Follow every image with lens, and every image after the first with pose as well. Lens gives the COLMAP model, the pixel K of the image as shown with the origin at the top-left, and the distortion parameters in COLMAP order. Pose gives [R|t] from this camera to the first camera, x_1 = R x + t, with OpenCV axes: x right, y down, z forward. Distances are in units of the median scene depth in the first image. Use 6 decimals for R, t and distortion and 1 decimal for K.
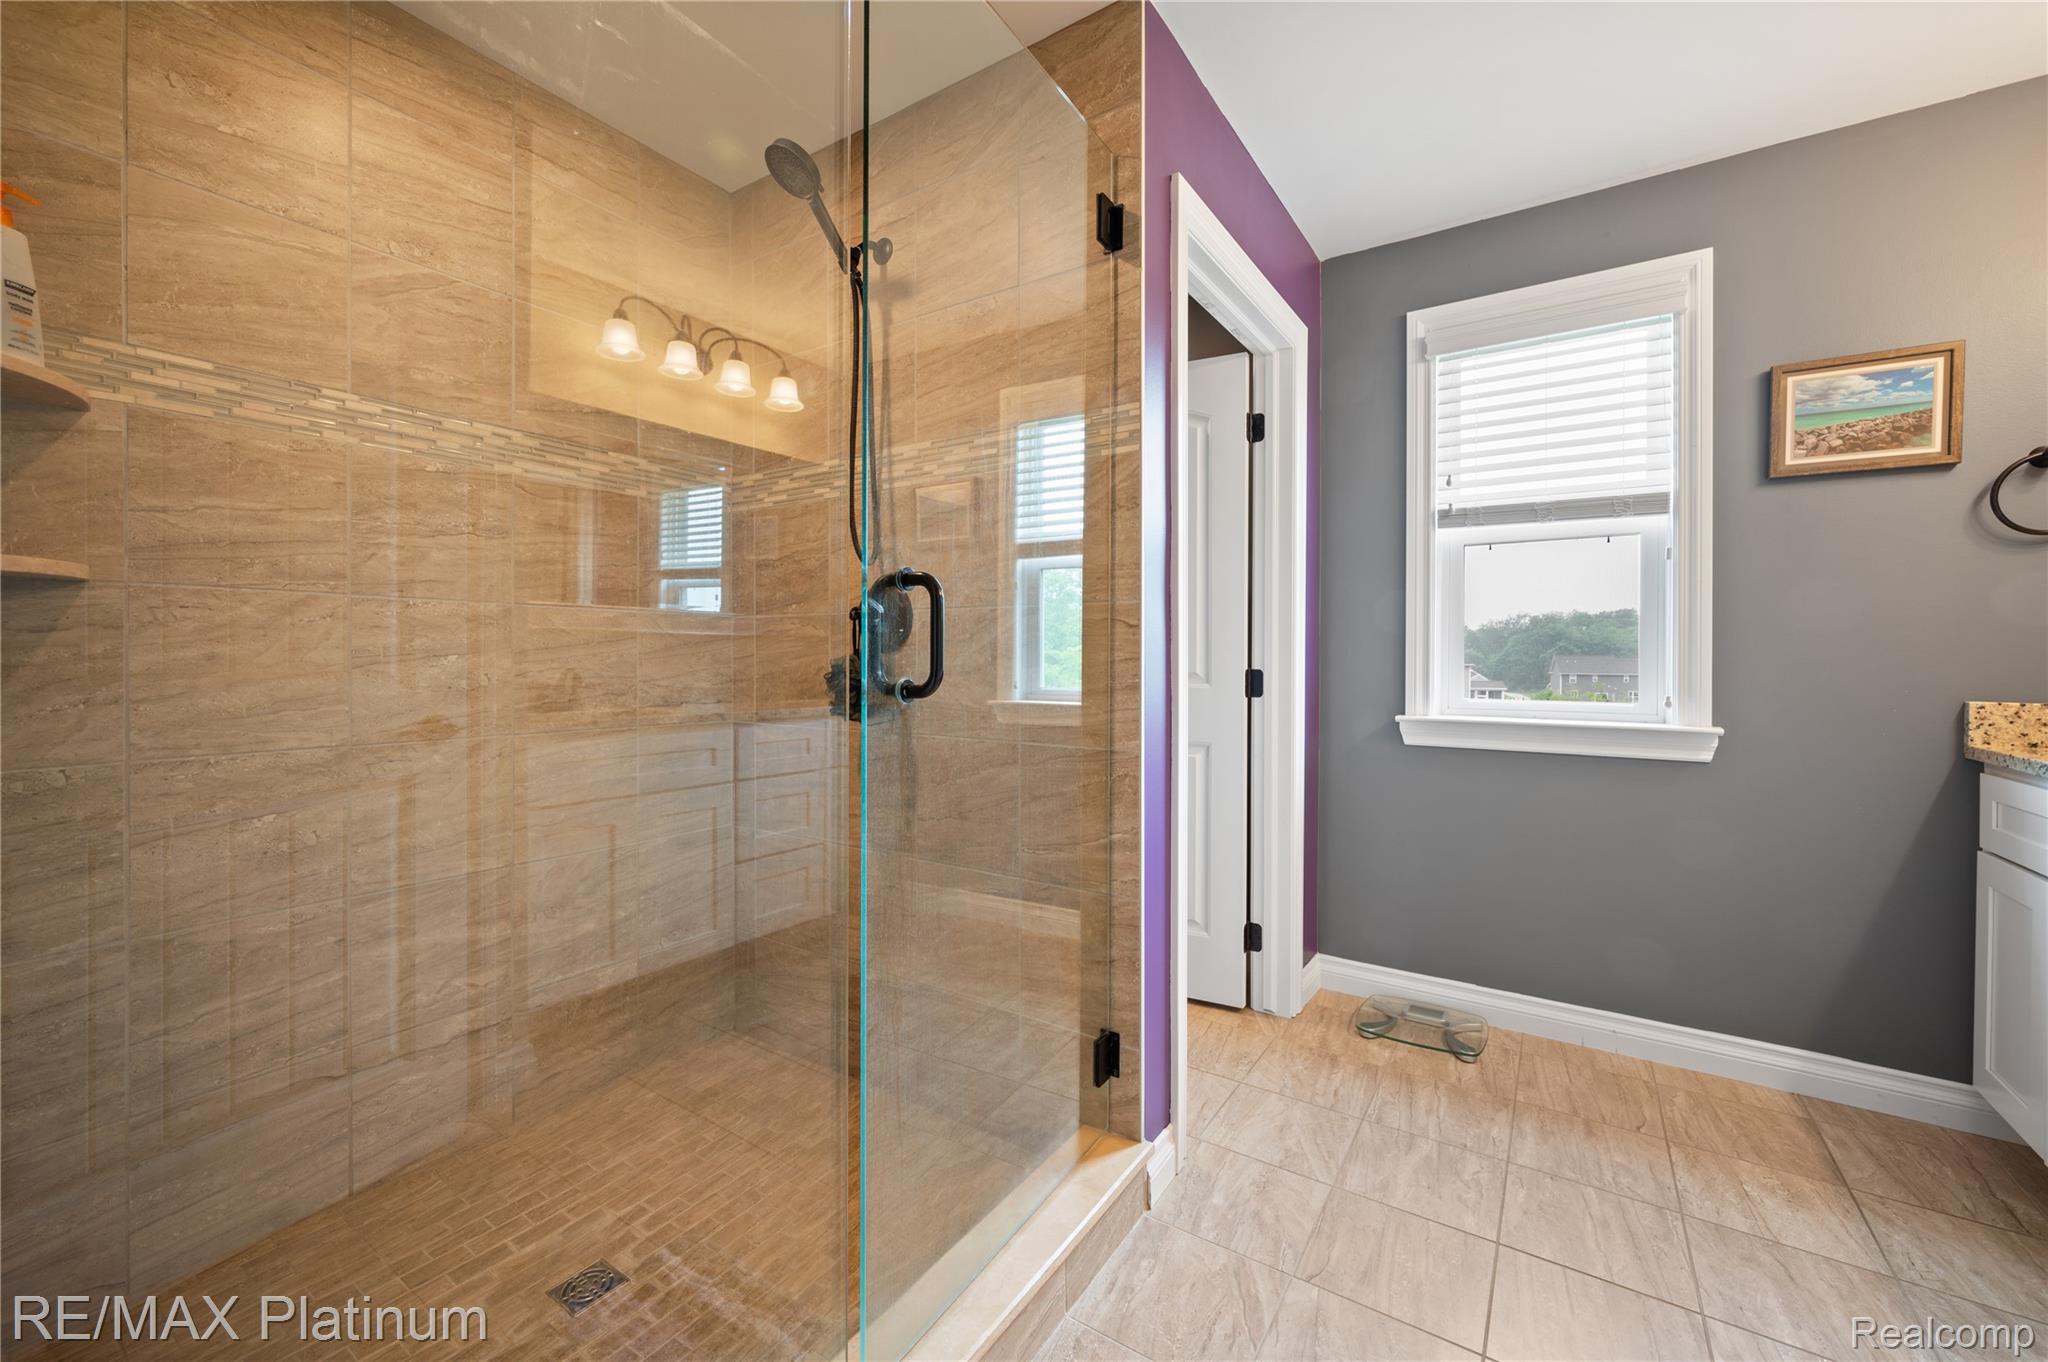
lens RADIAL K [[814.8, 0, 1030.0], [0, 814.8, 658.4], [0, 0, 1]] dist [-0.000196, 0.000161]
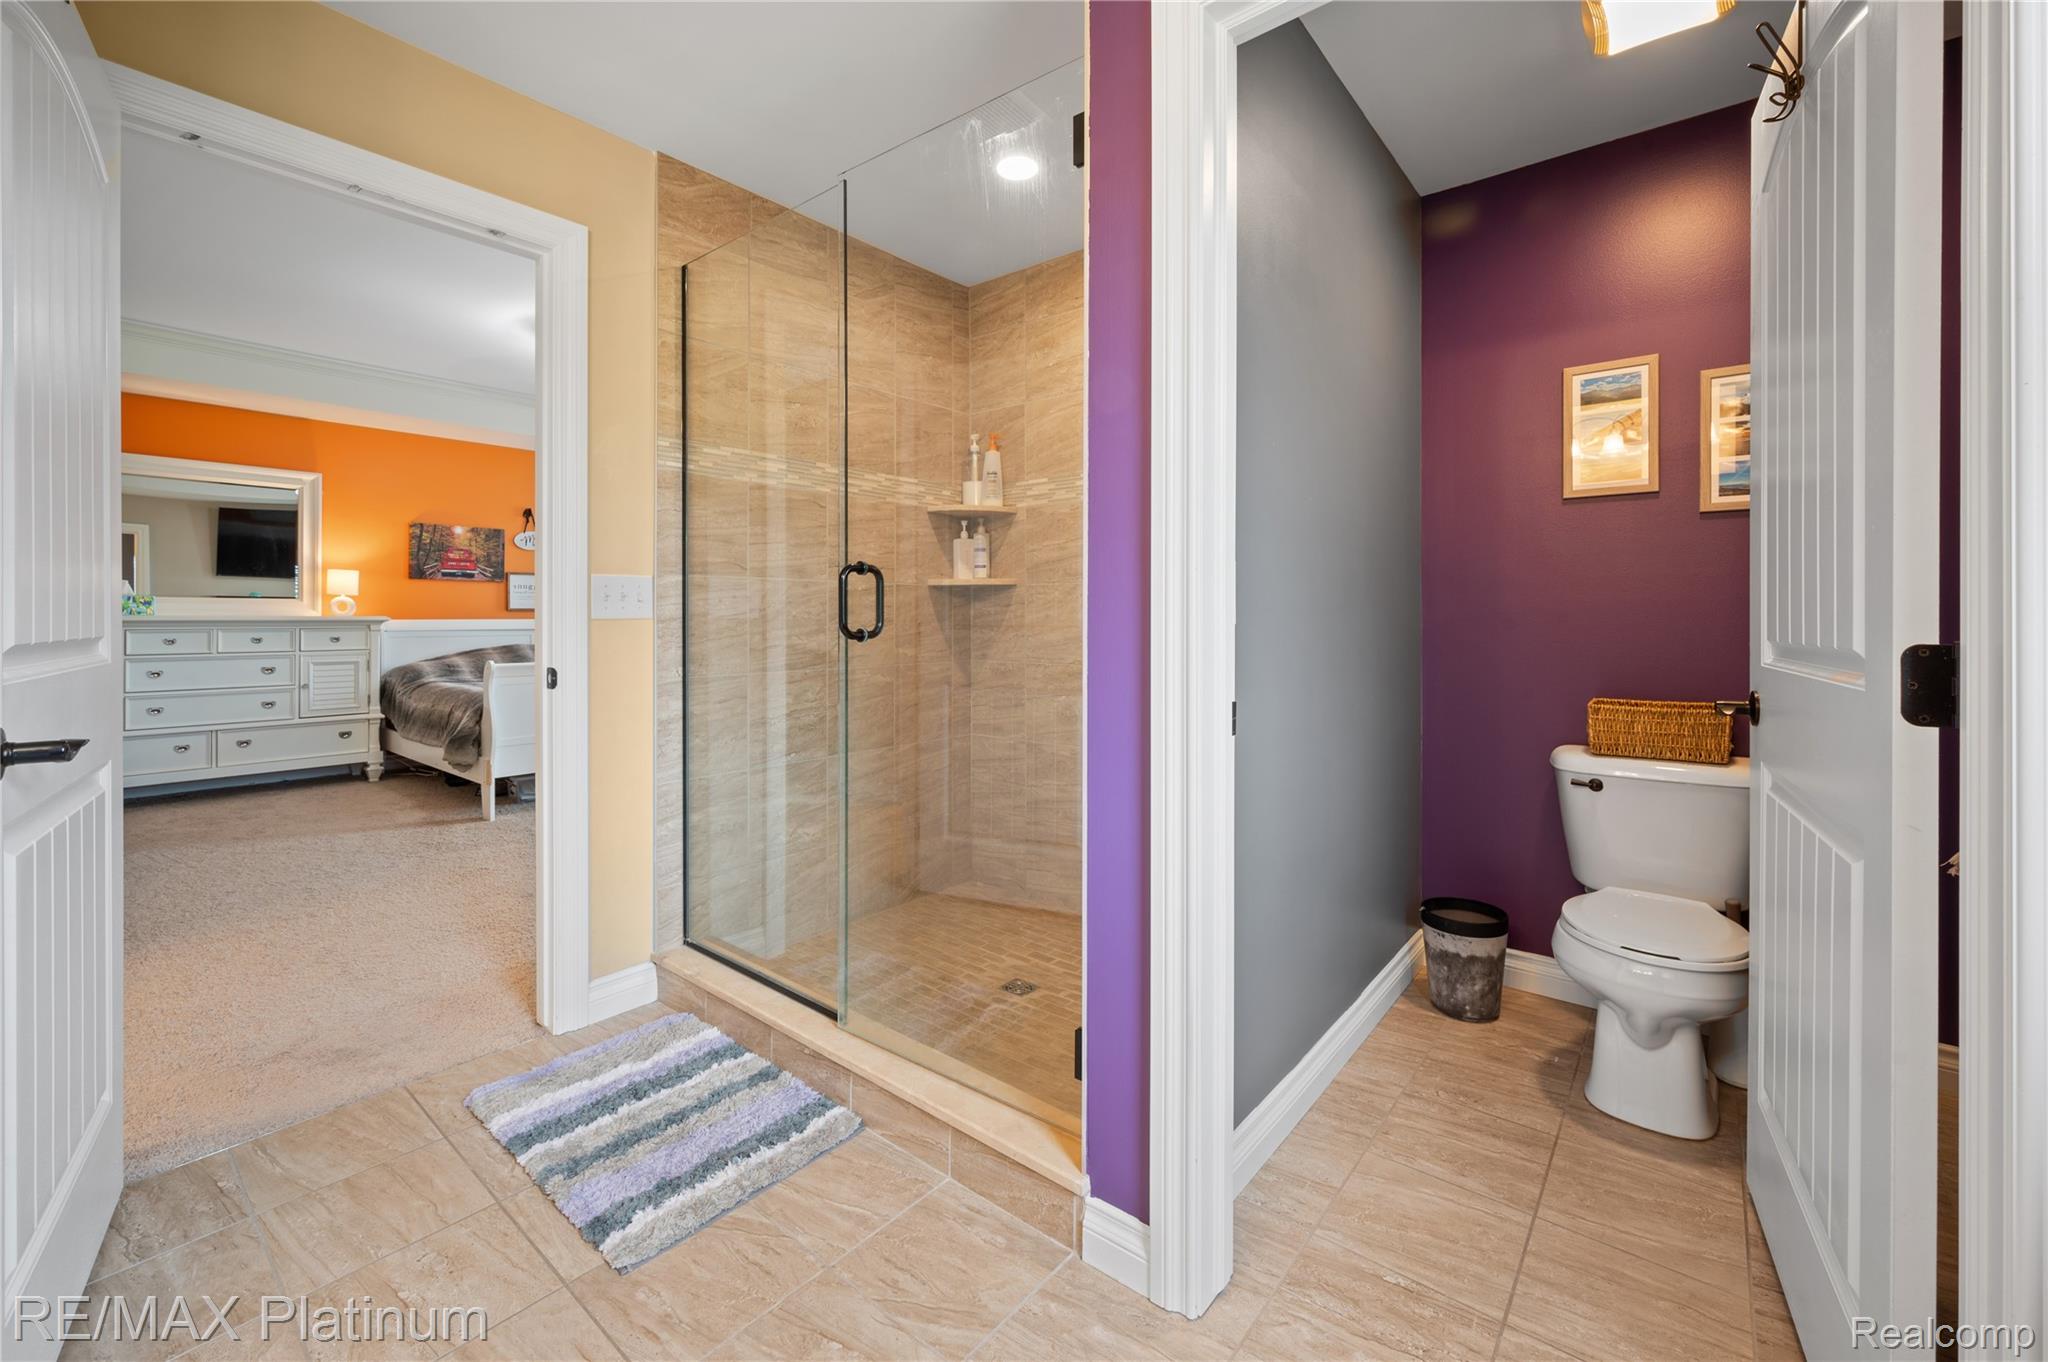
lens RADIAL K [[827.7, 0, 1019.5], [0, 827.7, 616.6], [0, 0, 1]] dist [-0.001944, -0.000378]
pose [[-0.100341, -0.002389, -0.994950, 1.195868], [-0.004441, 0.999988, -0.001953, 0.003295], [0.994943, 0.004222, -0.100351, 1.195186]]
